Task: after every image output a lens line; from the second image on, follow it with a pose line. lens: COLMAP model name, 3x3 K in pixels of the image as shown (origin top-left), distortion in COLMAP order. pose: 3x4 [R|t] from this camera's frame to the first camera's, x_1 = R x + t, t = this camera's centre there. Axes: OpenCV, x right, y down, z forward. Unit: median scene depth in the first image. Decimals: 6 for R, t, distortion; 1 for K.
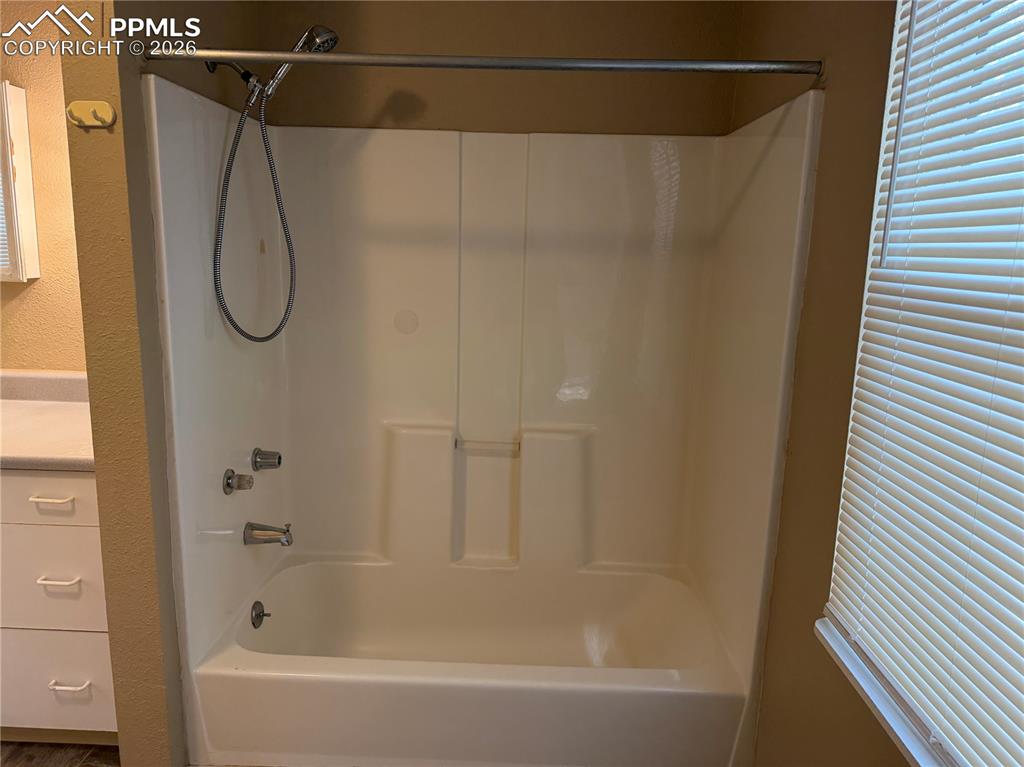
lens RADIAL K [[748.9, 0, 512.0], [0, 748.9, 383.5], [0, 0, 1]] dist [0.004664, 0.005195]
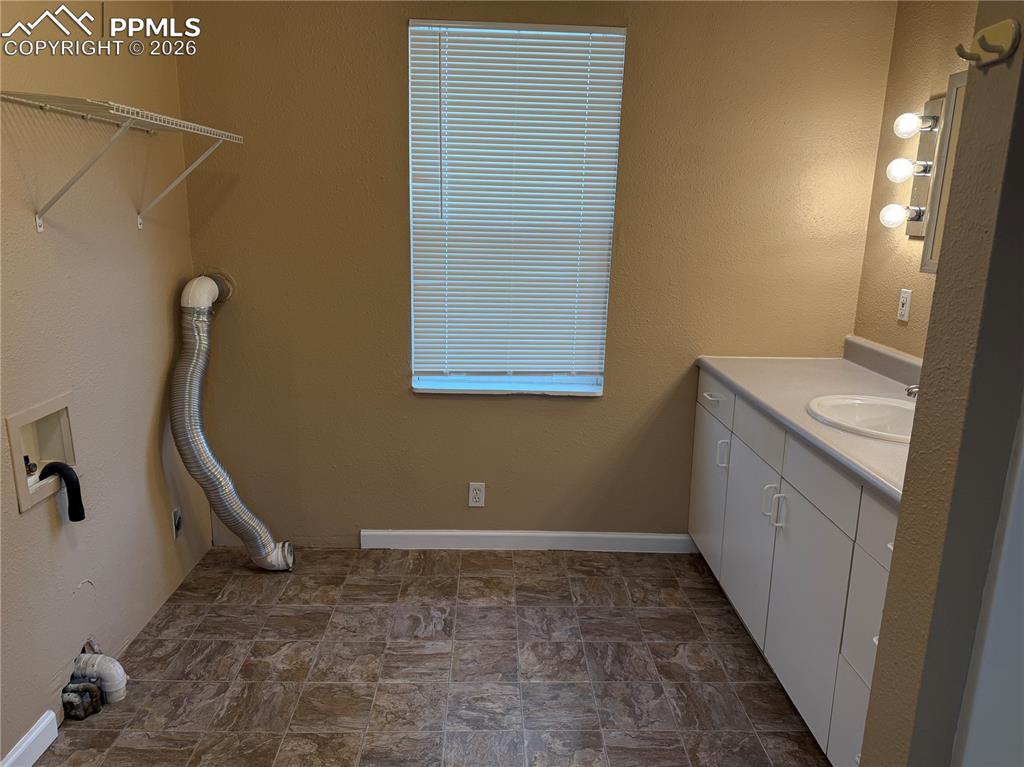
lens RADIAL K [[748.9, 0, 512.0], [0, 748.9, 383.5], [0, 0, 1]] dist [0.004664, 0.005195]
pose [[0.062208, 0.203735, -0.977048, 0.783879], [-0.231352, 0.955224, 0.184455, -0.548438], [0.970879, 0.214567, 0.106558, 3.388439]]
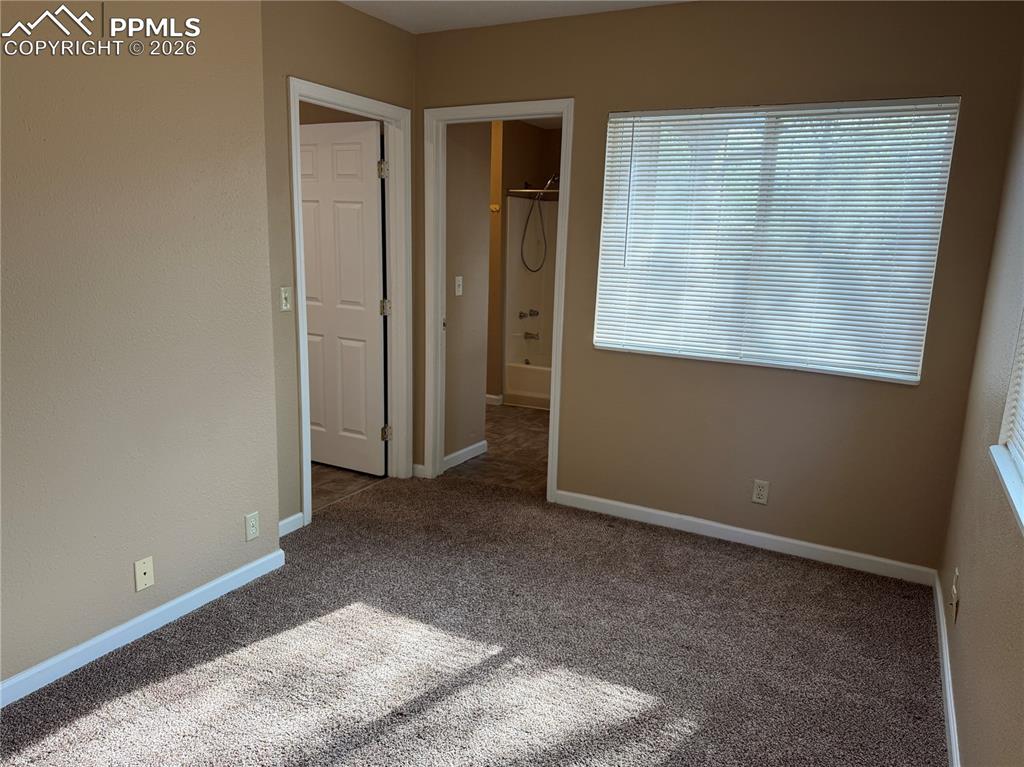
lens RADIAL K [[748.9, 0, 512.0], [0, 748.9, 383.5], [0, 0, 1]] dist [0.004664, 0.005195]
pose [[0.903489, 0.083452, -0.420410, 0.905261], [-0.086188, 0.996200, 0.012524, 0.361803], [0.419857, 0.024919, 0.907248, -1.809869]]
